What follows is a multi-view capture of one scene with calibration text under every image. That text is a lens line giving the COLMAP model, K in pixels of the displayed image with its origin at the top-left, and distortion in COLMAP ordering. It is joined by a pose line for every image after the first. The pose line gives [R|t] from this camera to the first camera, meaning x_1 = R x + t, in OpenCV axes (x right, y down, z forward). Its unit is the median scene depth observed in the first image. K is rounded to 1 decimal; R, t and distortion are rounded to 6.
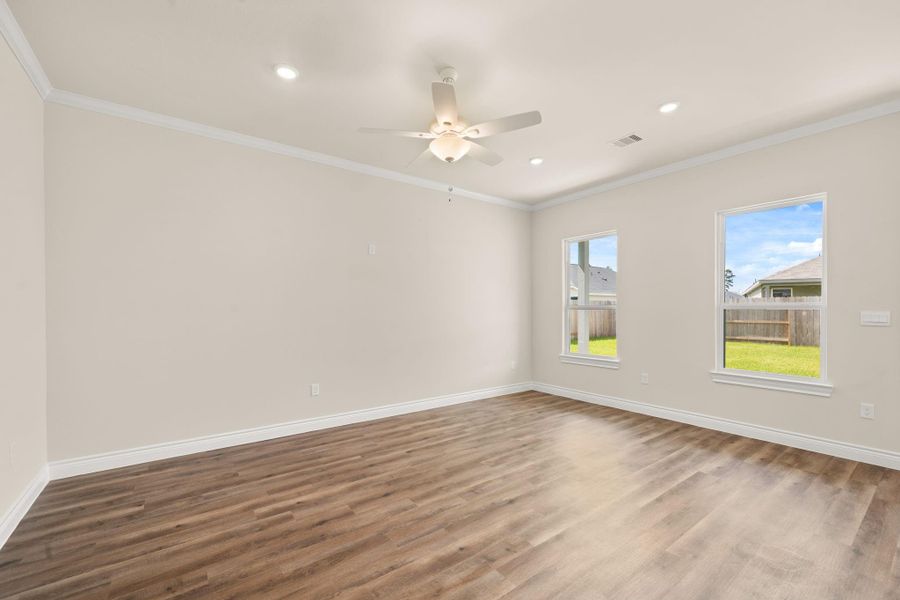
lens RADIAL K [[379.6, 0, 443.2], [0, 379.6, 314.6], [0, 0, 1]] dist [-0.001226, 0.000766]
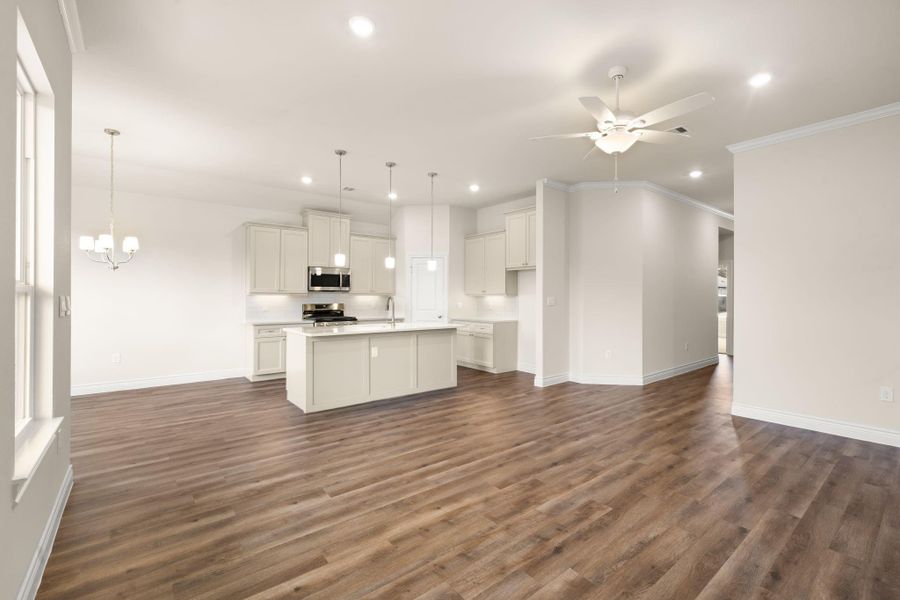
lens RADIAL K [[391.6, 0, 446.9], [0, 391.6, 294.6], [0, 0, 1]] dist [-0.003354, 0.000210]
pose [[-0.999360, -0.003608, -0.035585, 0.414100], [-0.004082, 0.999904, 0.013252, -0.021414], [0.035534, 0.013389, -0.999279, 1.631517]]
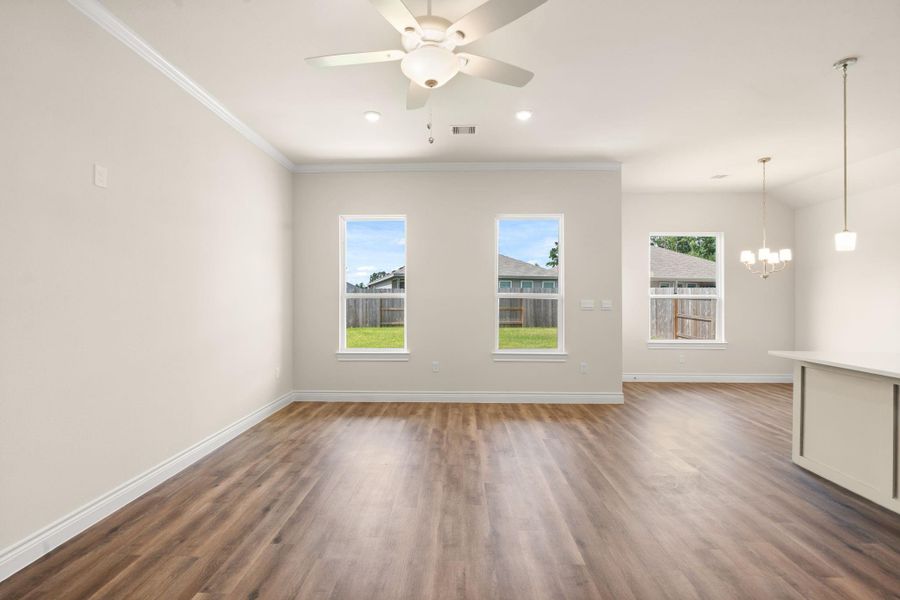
lens RADIAL K [[417.2, 0, 451.0], [0, 417.2, 297.3], [0, 0, 1]] dist [-0.000516, -0.000169]
pose [[0.607689, 0.003807, 0.794166, -0.447569], [0.008617, 0.999898, -0.011387, -0.003908], [-0.794129, 0.013763, 0.607594, 0.398652]]
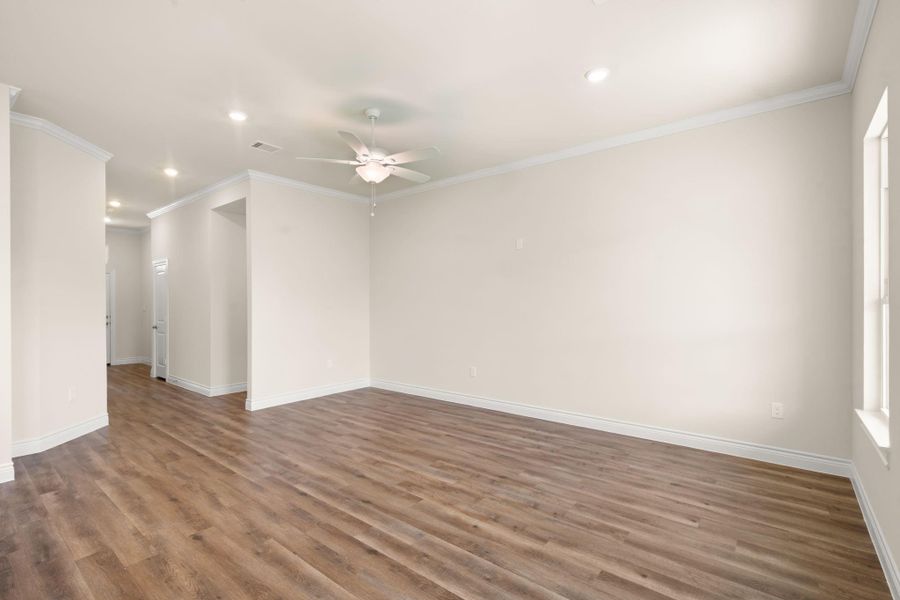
lens RADIAL K [[417.2, 0, 444.1], [0, 417.2, 303.8], [0, 0, 1]] dist [-0.000516, -0.000169]
pose [[0.242574, 0.000160, -0.970133, 1.087588], [-0.011253, 0.999933, -0.002649, -0.012468], [0.970068, 0.011560, 0.242559, 0.707432]]
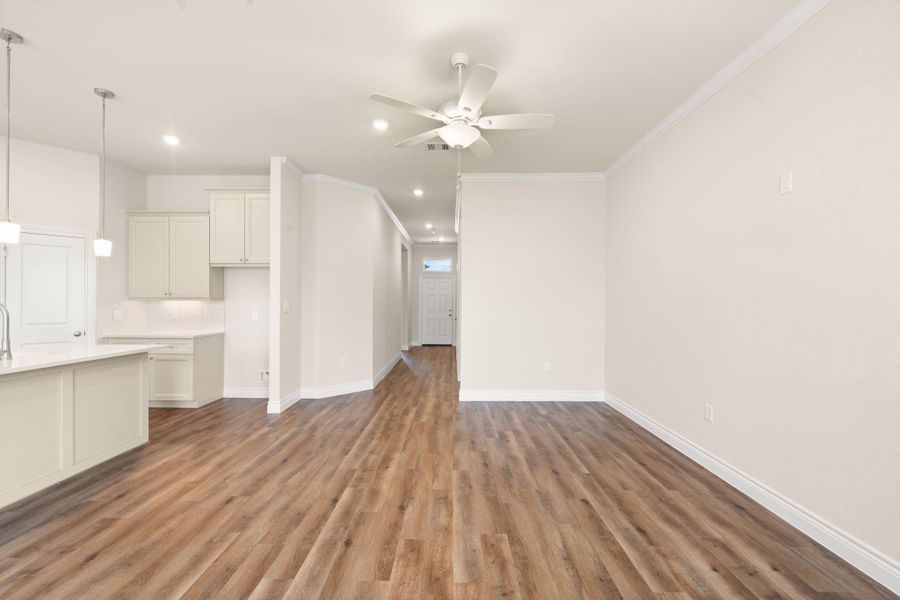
lens RADIAL K [[379.6, 0, 445.9], [0, 379.6, 301.3], [0, 0, 1]] dist [-0.001226, 0.000766]
pose [[-0.604998, -0.004916, -0.796212, 0.644212], [-0.016611, 0.999841, 0.006448, -0.011796], [0.796054, 0.017127, -0.604983, 1.237767]]
